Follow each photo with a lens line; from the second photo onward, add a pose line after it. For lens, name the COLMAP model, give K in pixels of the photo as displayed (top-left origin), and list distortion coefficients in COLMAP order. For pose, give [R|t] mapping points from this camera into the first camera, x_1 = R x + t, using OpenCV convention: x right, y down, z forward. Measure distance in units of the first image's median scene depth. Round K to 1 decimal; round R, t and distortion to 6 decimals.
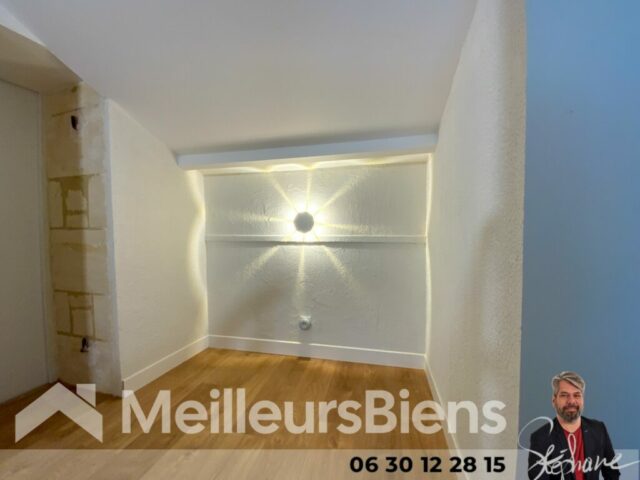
lens RADIAL K [[258.0, 0, 319.7], [0, 258.0, 242.1], [0, 0, 1]] dist [0.013654, -0.014295]
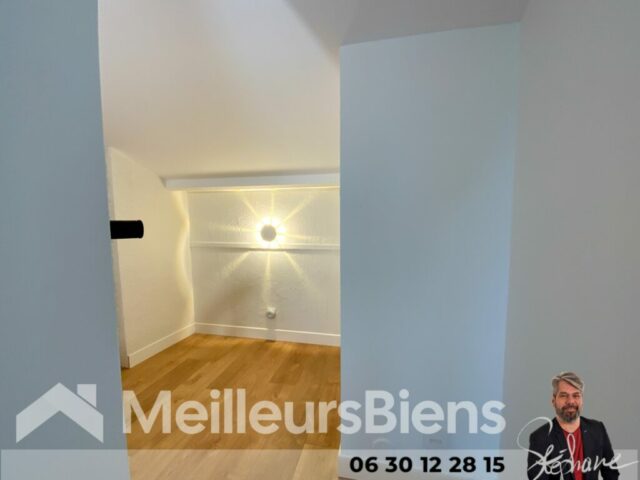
lens RADIAL K [[258.0, 0, 314.7], [0, 258.0, 244.5], [0, 0, 1]] dist [0.013654, -0.014295]
pose [[0.999997, -0.001364, 0.001881, 0.155633], [0.001275, 0.998924, 0.046350, -0.078336], [-0.001942, -0.046348, 0.998923, -0.237654]]
